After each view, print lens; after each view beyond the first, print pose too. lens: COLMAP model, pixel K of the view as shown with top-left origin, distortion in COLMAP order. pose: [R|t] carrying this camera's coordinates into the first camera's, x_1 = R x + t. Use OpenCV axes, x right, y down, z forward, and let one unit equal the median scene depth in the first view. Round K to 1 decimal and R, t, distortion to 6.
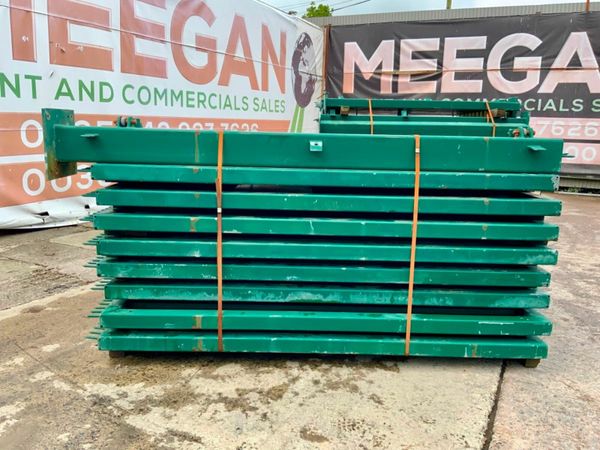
lens RADIAL K [[515.2, 0, 298.3], [0, 515.2, 225.4], [0, 0, 1]] dist [-0.001082, -0.021414]
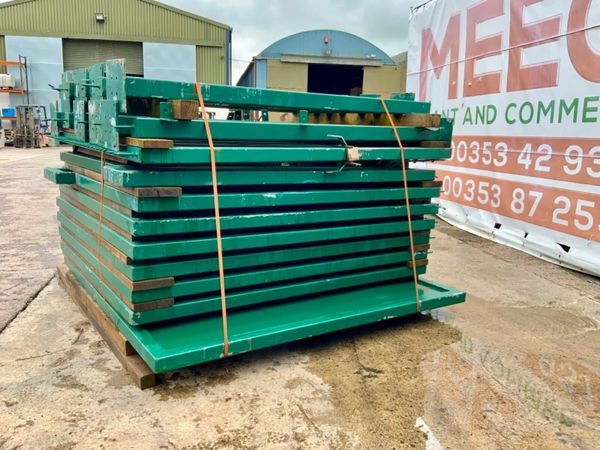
lens RADIAL K [[515.2, 0, 309.7], [0, 515.2, 220.9], [0, 0, 1]] dist [-0.001082, -0.021414]
pose [[-0.779672, 0.073273, -0.621886, 0.536387], [-0.152933, 0.940774, 0.302581, -0.294231], [0.607225, 0.331021, -0.722290, 1.493568]]
